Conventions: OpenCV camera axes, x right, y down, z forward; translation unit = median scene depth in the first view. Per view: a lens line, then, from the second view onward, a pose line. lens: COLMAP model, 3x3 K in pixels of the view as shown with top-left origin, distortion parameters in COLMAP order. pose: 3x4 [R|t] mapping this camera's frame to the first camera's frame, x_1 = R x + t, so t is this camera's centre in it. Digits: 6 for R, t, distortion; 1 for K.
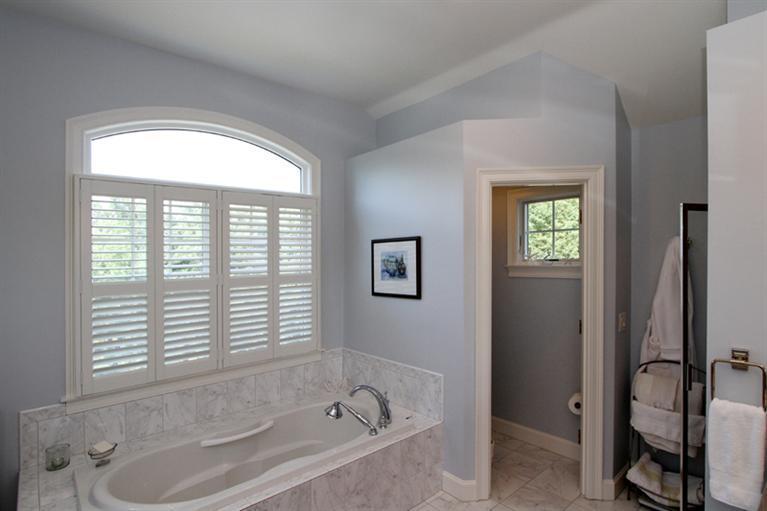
lens RADIAL K [[366.7, 0, 386.8], [0, 366.7, 260.2], [0, 0, 1]] dist [-0.014753, 0.000776]
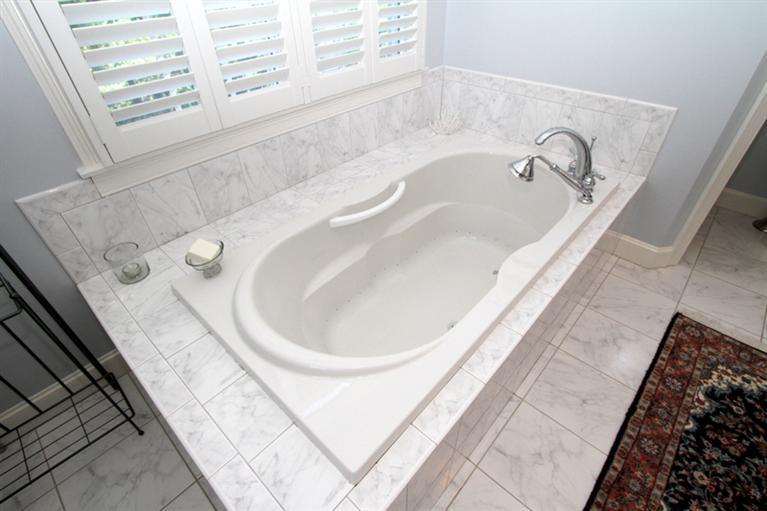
lens RADIAL K [[366.7, 0, 380.2], [0, 366.7, 260.7], [0, 0, 1]] dist [-0.014753, 0.000776]
pose [[0.998368, -0.036427, 0.043992, -0.418027], [-0.000921, 0.759846, 0.650103, 0.116226], [-0.057109, -0.649082, 0.758572, 0.417244]]
